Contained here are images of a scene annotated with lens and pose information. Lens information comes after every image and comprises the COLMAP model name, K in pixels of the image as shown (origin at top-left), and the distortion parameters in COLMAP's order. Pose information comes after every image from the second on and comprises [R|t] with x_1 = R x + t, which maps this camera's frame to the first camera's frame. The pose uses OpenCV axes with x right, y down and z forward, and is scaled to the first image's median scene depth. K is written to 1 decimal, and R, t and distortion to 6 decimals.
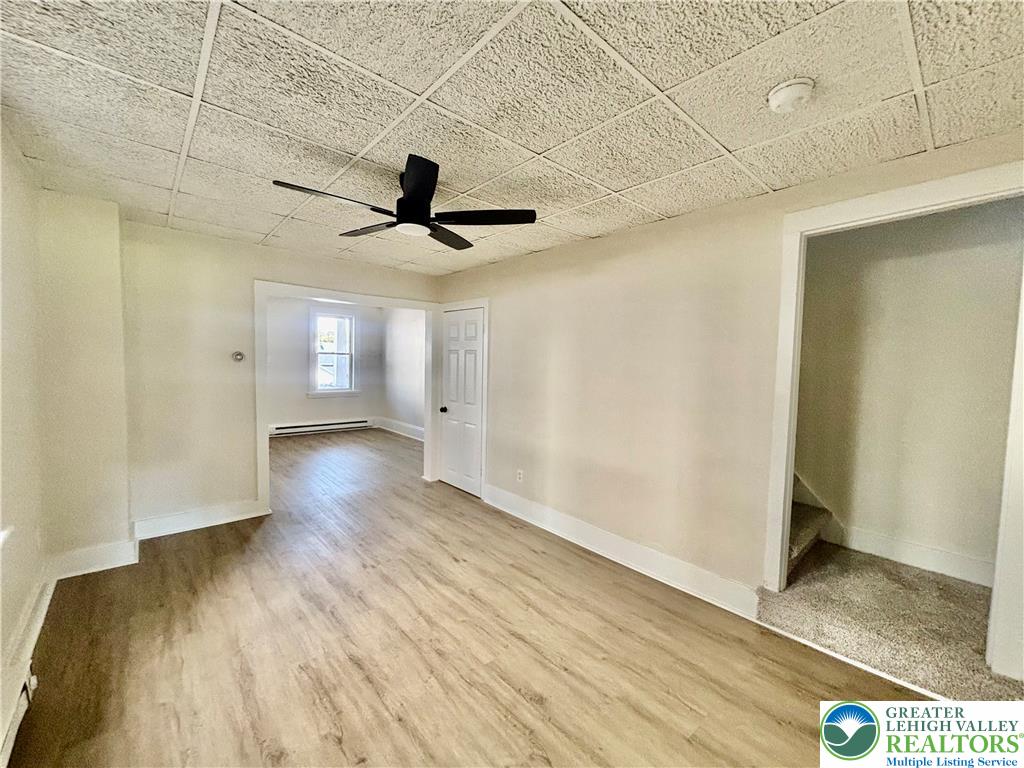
lens RADIAL K [[410.1, 0, 512.2], [0, 410.1, 388.4], [0, 0, 1]] dist [0.001198, -0.000369]
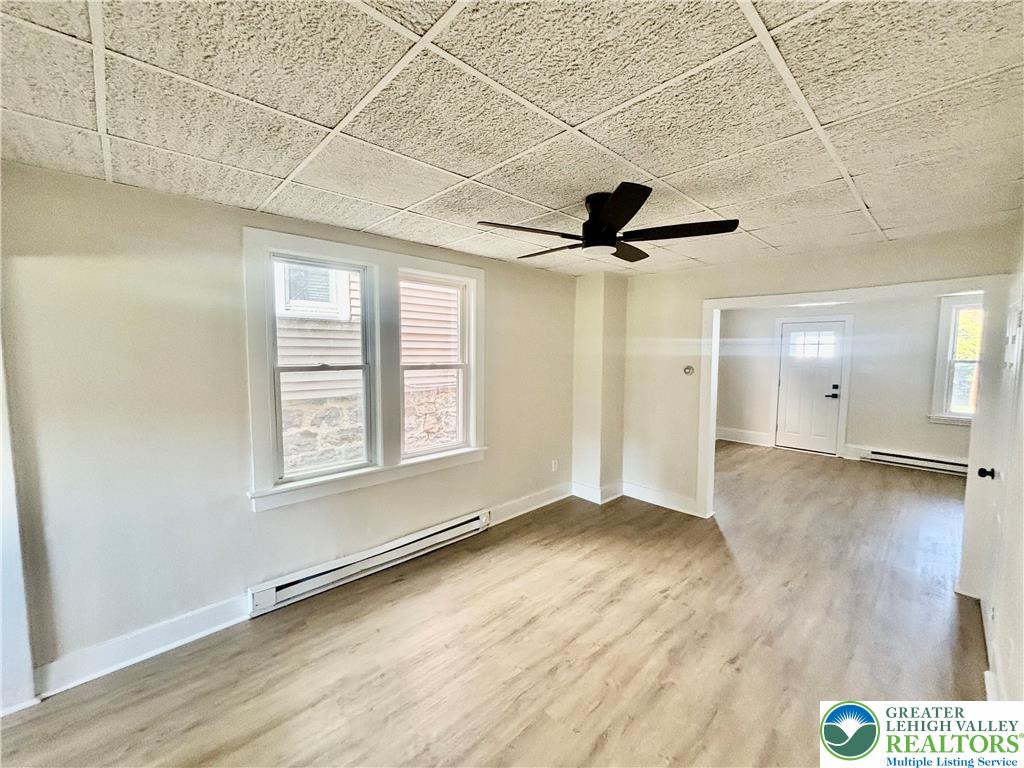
lens RADIAL K [[410.1, 0, 509.6], [0, 410.1, 385.8], [0, 0, 1]] dist [0.001198, -0.000369]
pose [[0.037082, 0.060437, -0.997483, 0.639787], [-0.075613, 0.995478, 0.057505, -0.085042], [0.996447, 0.073290, 0.041484, 0.651482]]
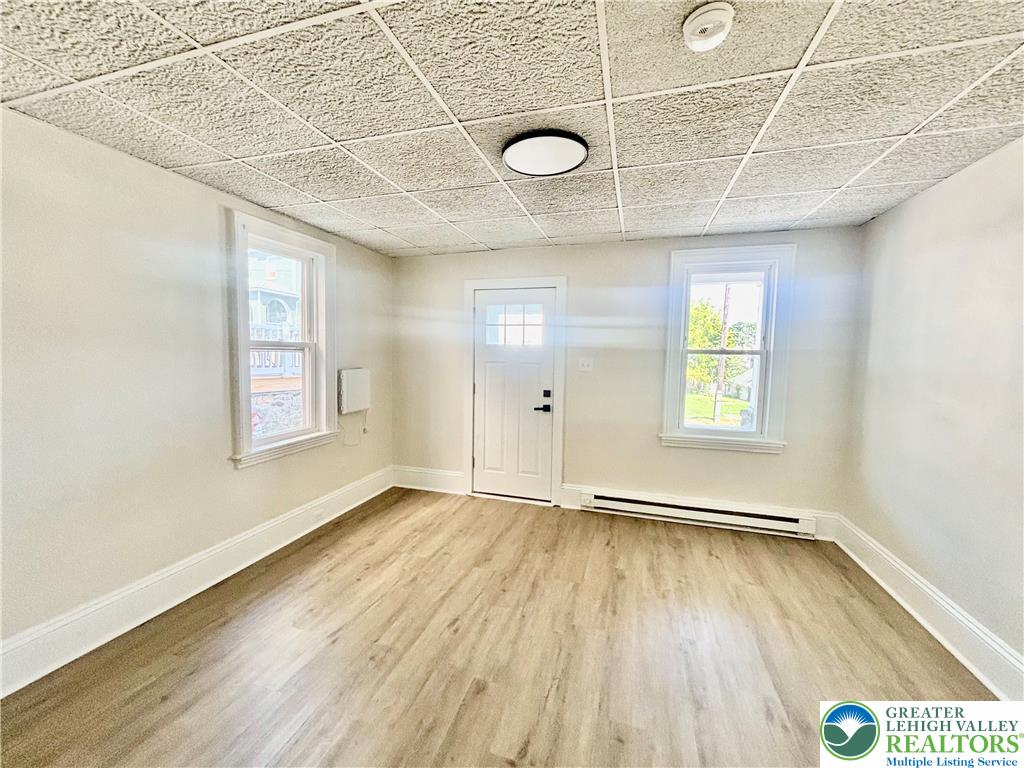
lens RADIAL K [[410.1, 0, 513.5], [0, 410.1, 380.6], [0, 0, 1]] dist [0.001198, -0.000369]
pose [[0.527397, 0.051412, -0.848062, -0.562220], [-0.063492, 0.997761, 0.021003, -0.162285], [0.847243, 0.042768, 0.529481, 1.831406]]
